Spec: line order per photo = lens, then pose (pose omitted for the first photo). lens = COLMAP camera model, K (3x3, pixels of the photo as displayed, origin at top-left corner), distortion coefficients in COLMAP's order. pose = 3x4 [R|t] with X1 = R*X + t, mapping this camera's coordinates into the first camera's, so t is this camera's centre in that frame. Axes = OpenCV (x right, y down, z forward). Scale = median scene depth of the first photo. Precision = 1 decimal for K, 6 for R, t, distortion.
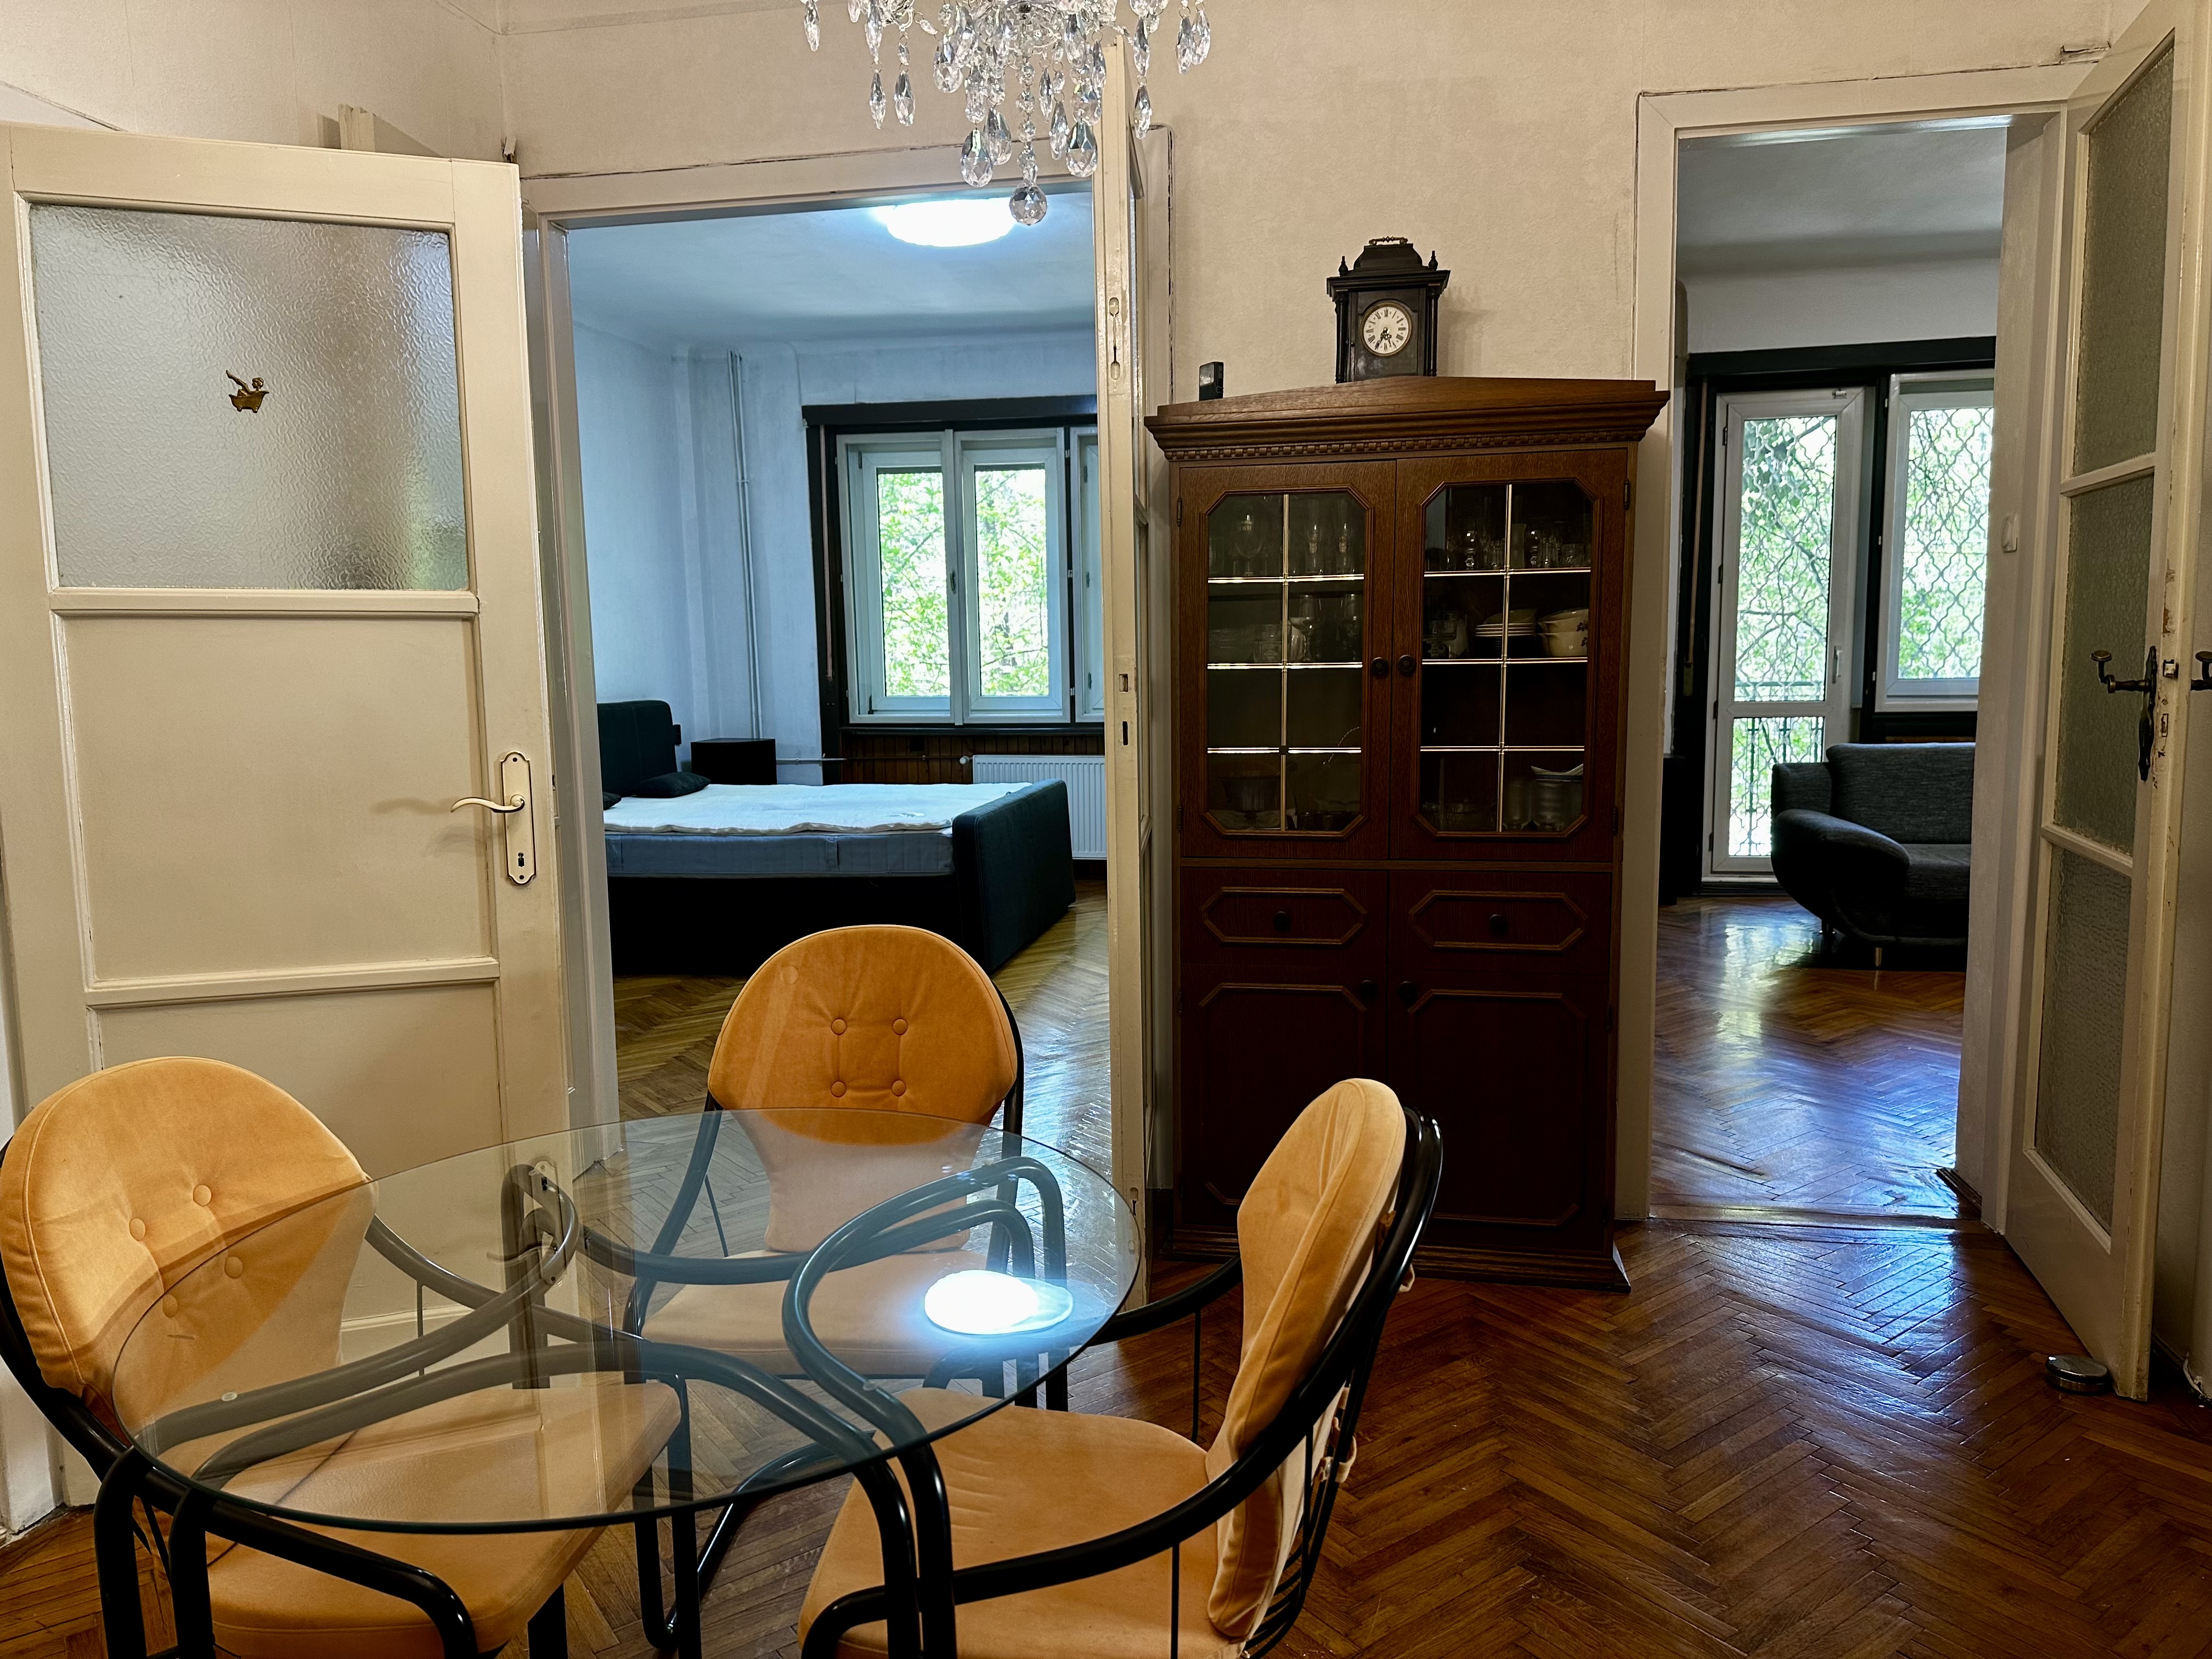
lens RADIAL K [[1586.3, 0, 1117.3], [0, 1586.3, 853.0], [0, 0, 1]] dist [0.111778, -0.078941]
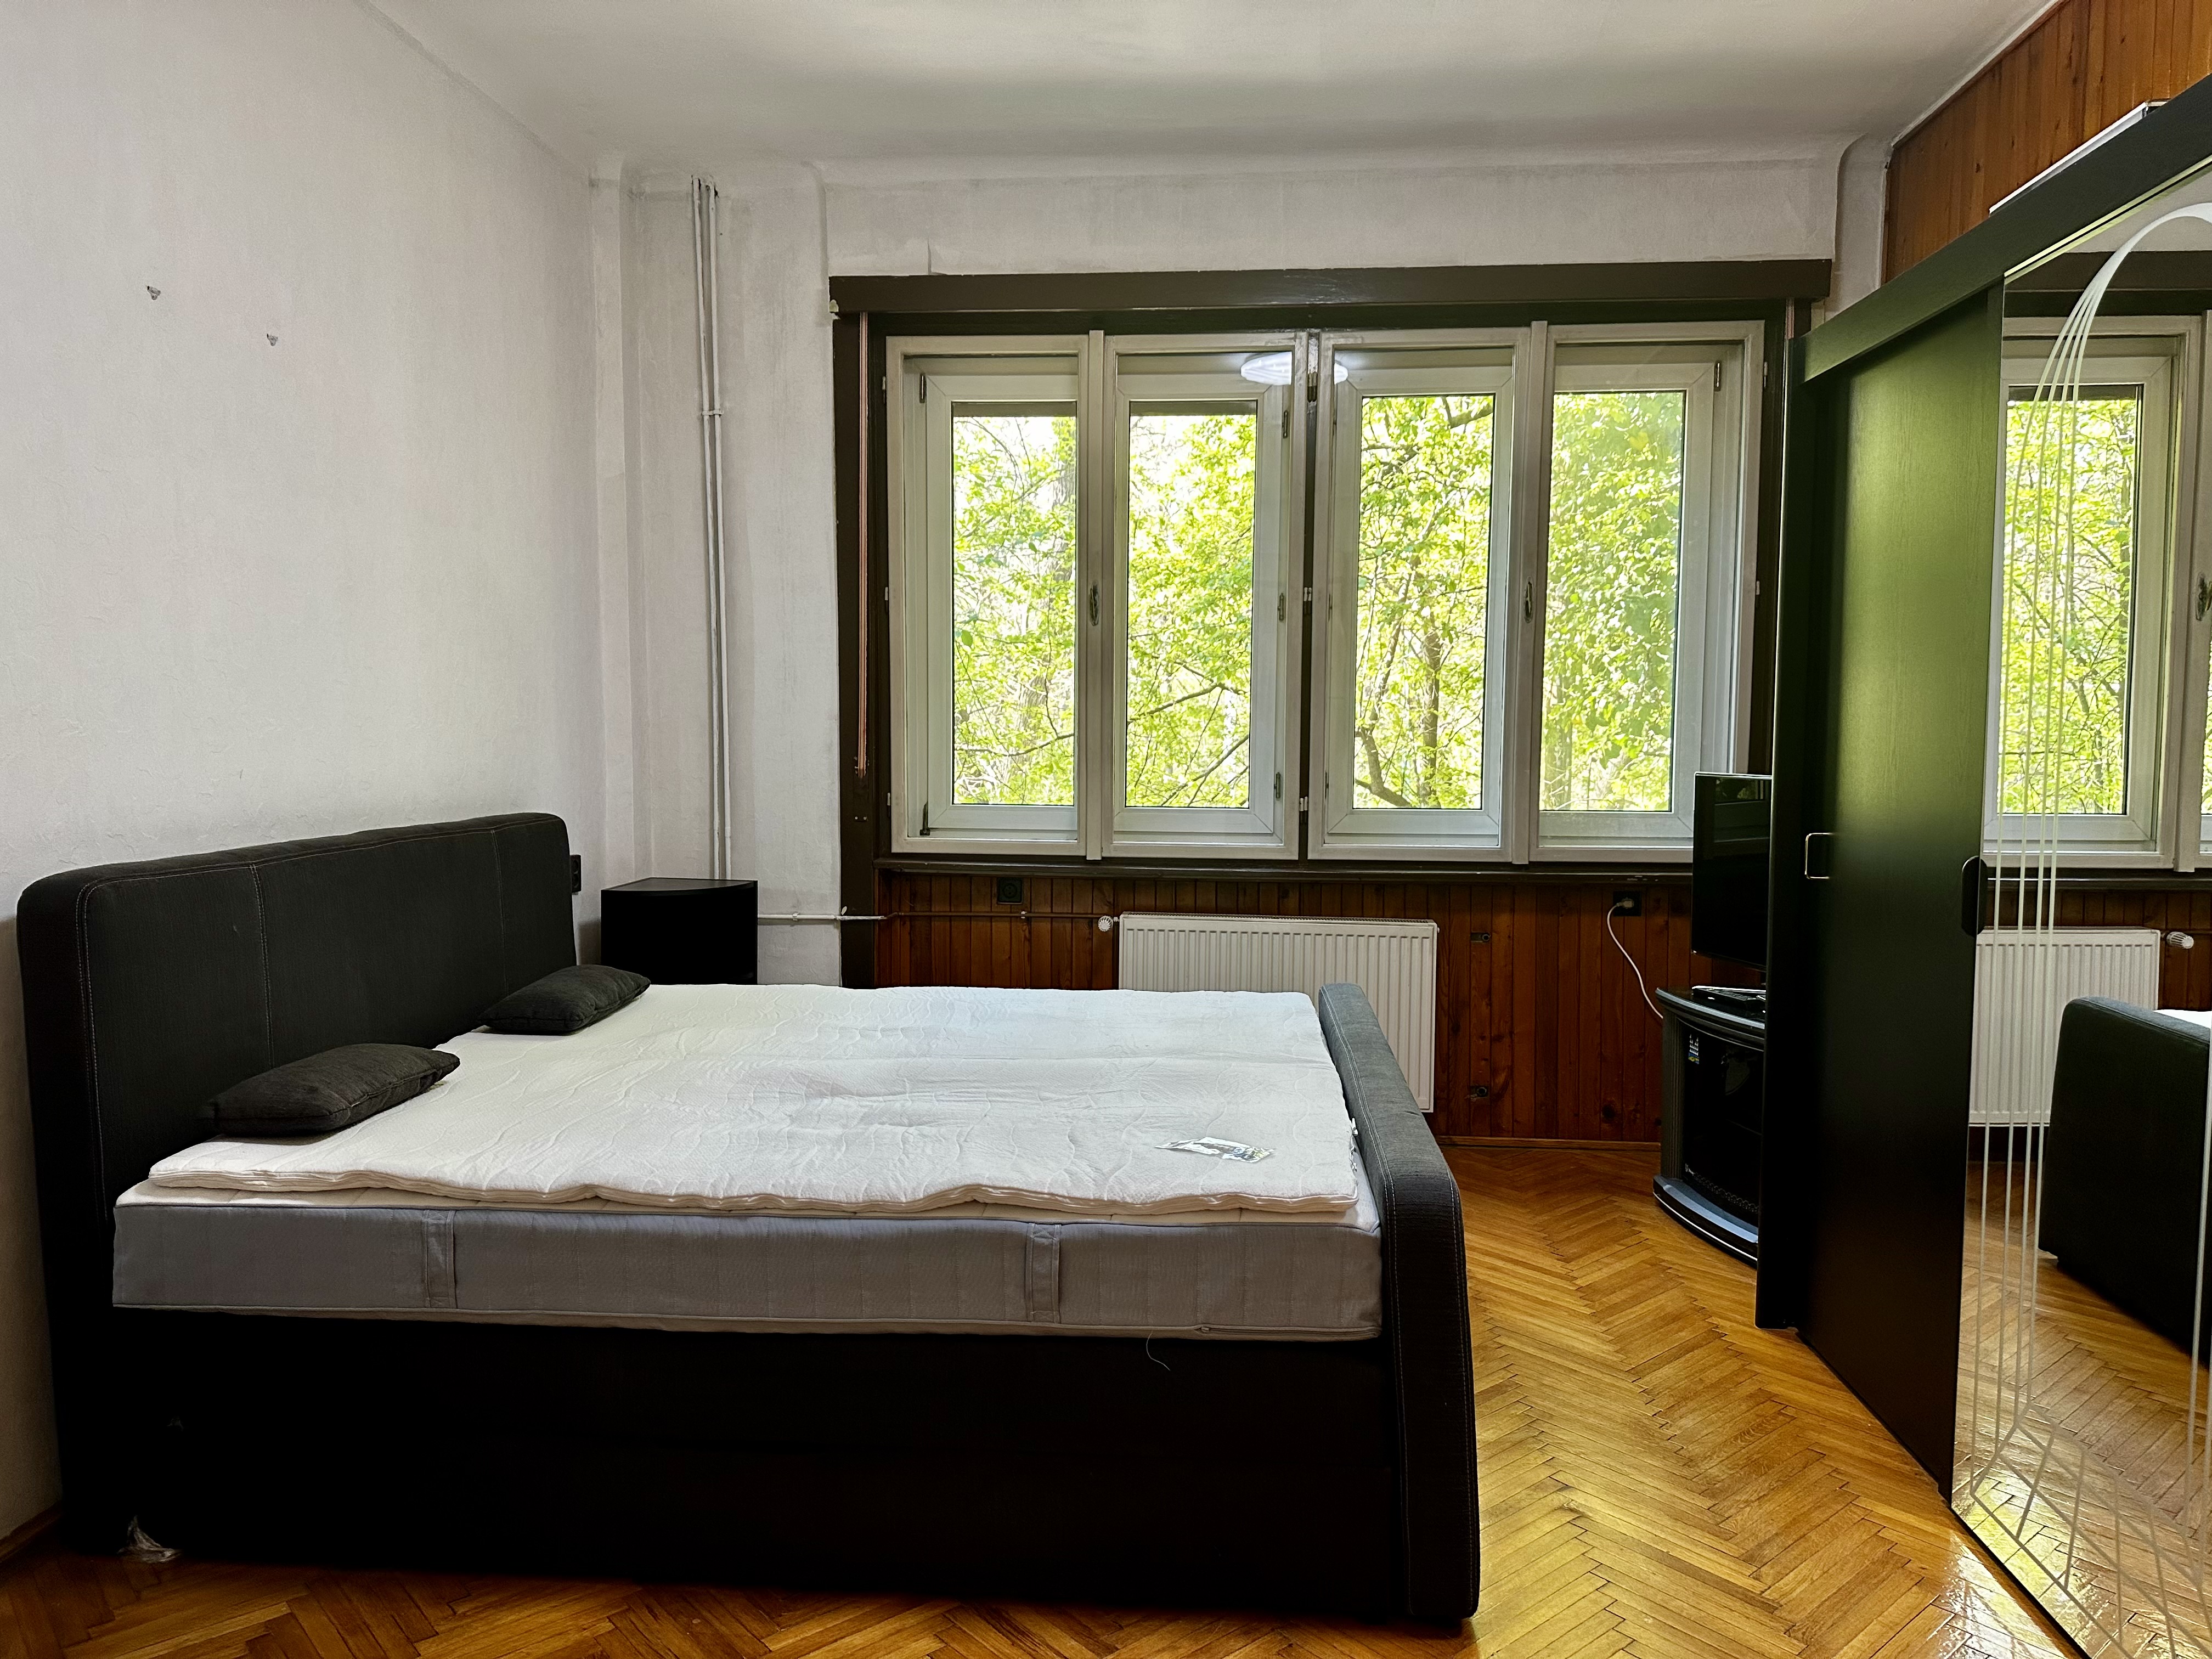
lens RADIAL K [[1546.8, 0, 1108.0], [0, 1546.8, 839.6], [0, 0, 1]] dist [0.029429, -0.001267]
pose [[0.995626, 0.016081, 0.092032, -0.382155], [-0.011032, 0.998419, -0.055114, -0.153238], [-0.092773, 0.053858, 0.994230, 1.230297]]
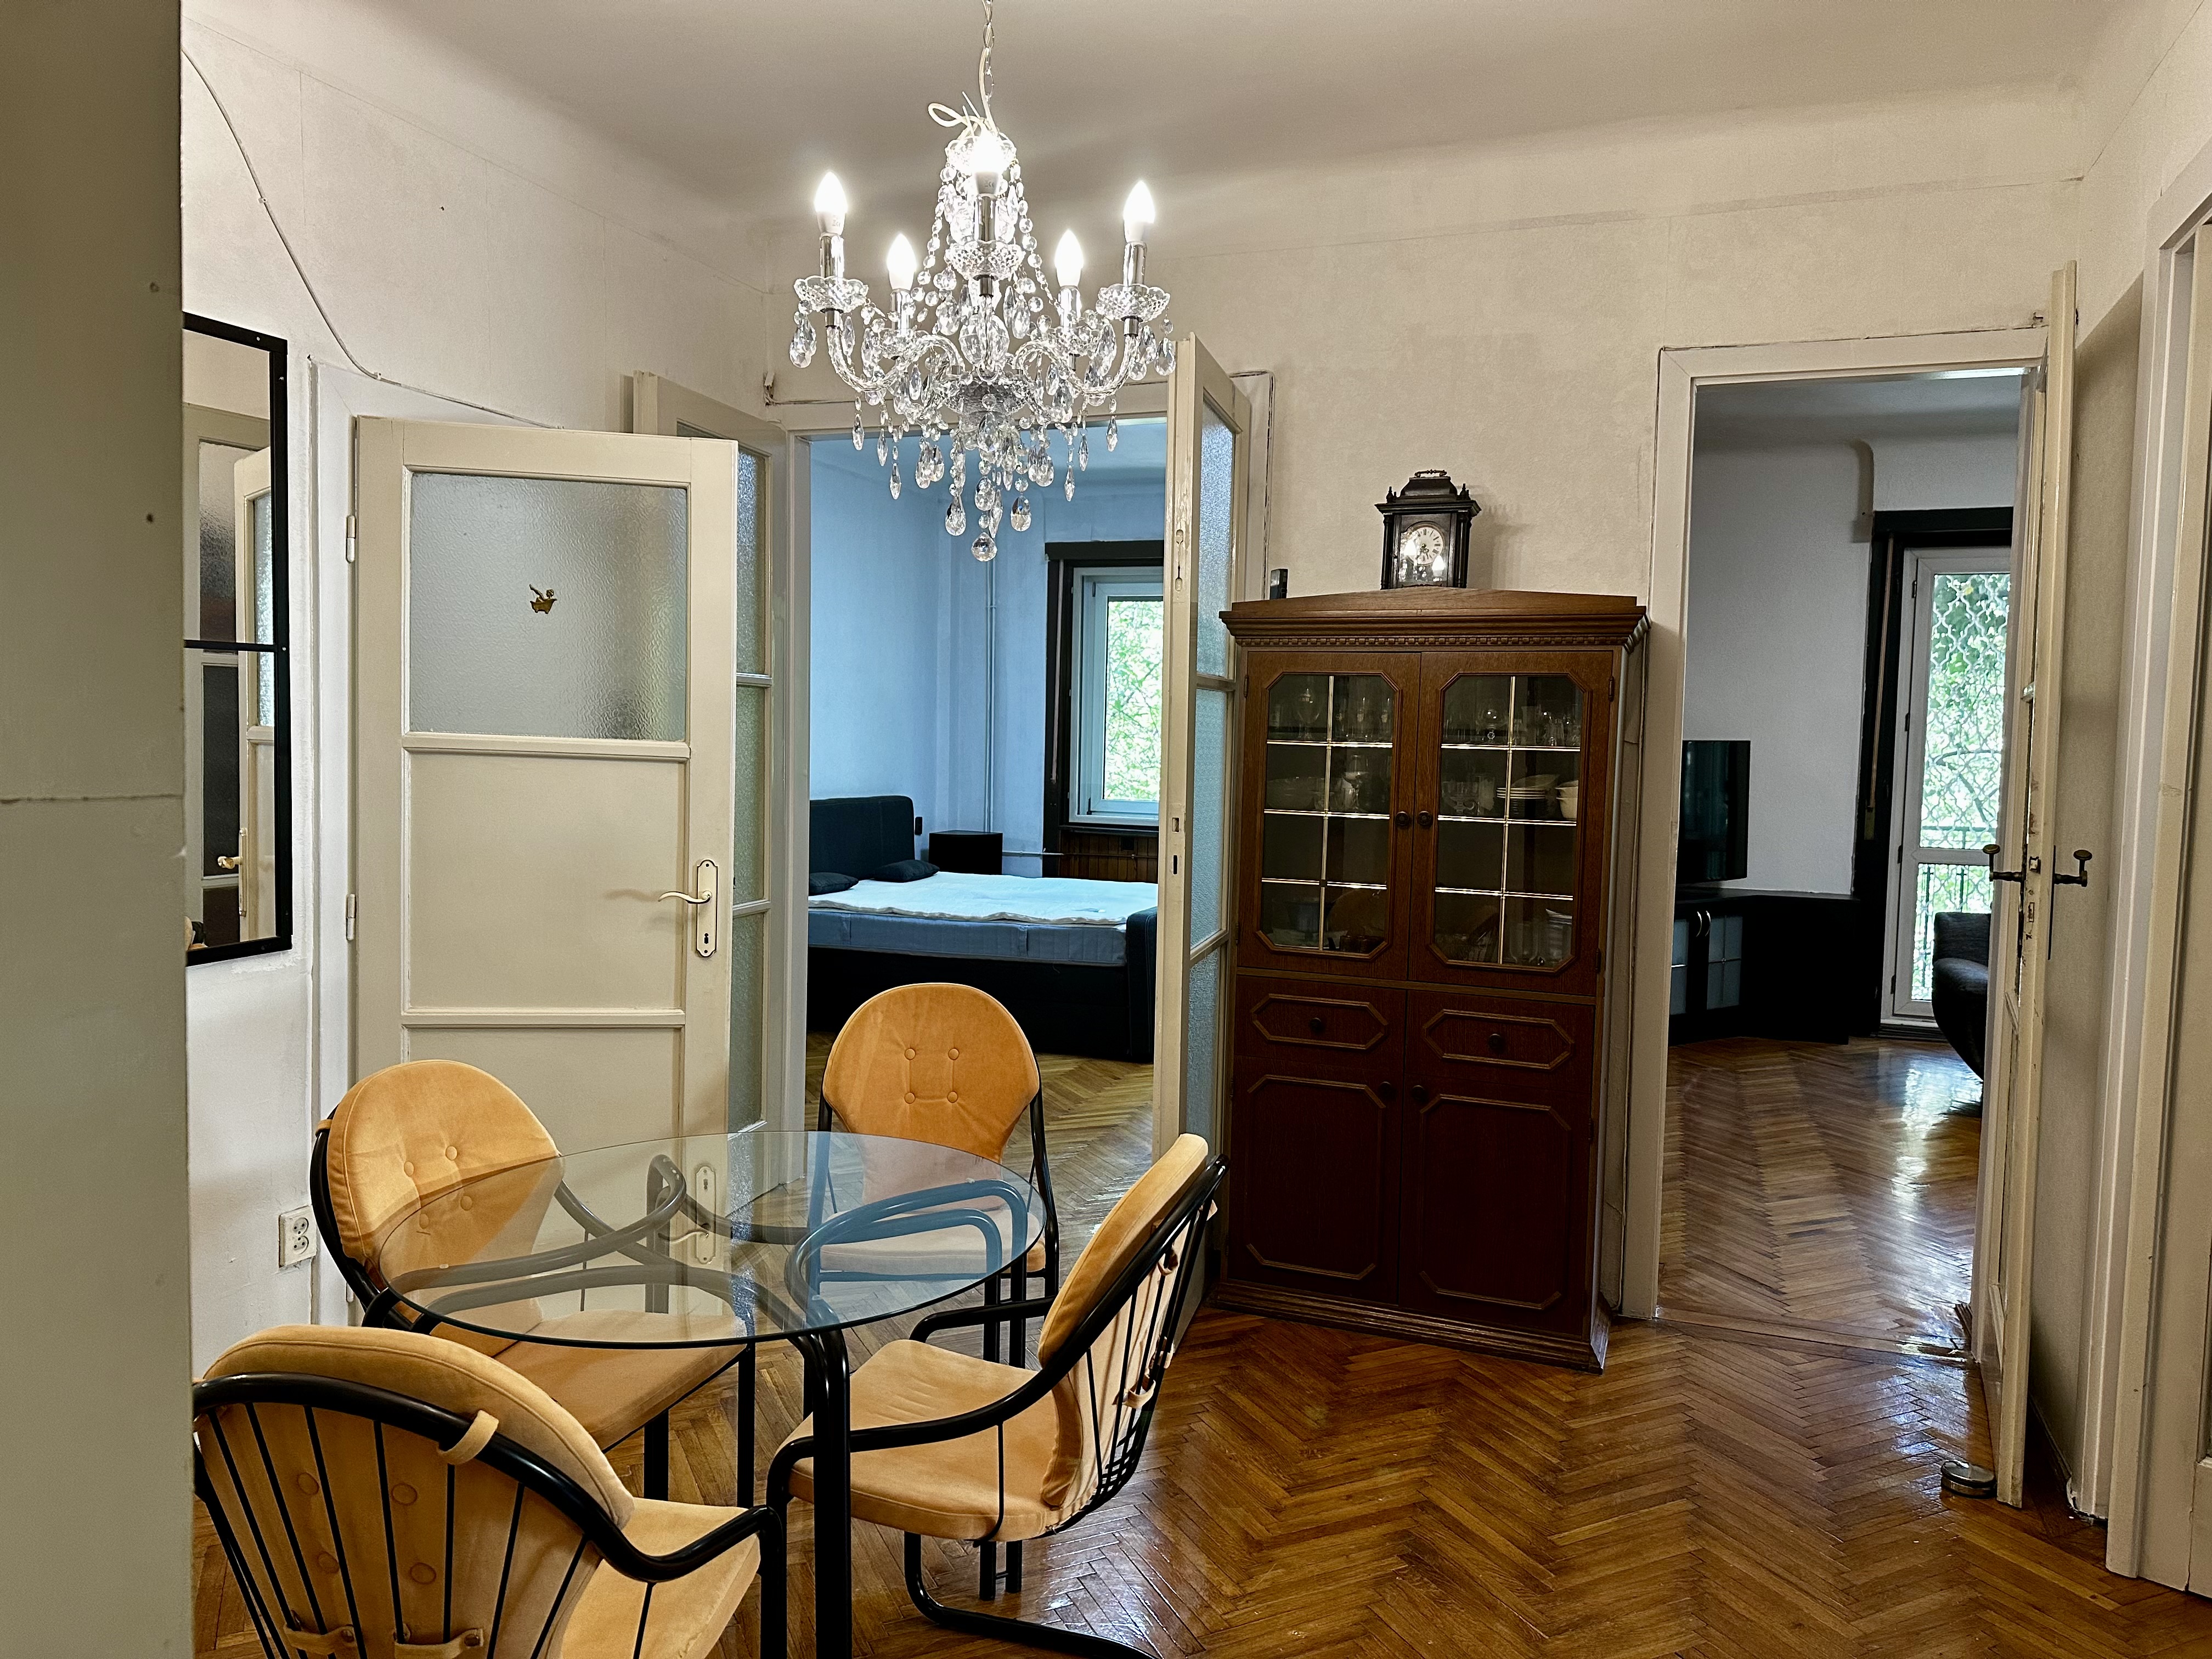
lens RADIAL K [[1586.3, 0, 1117.3], [0, 1586.3, 853.0], [0, 0, 1]] dist [0.111778, -0.078941]
pose [[0.983017, 0.052735, -0.175772, 0.161021], [-0.062534, 0.996755, -0.050677, -0.017152], [0.172529, 0.060809, 0.983126, -0.210778]]
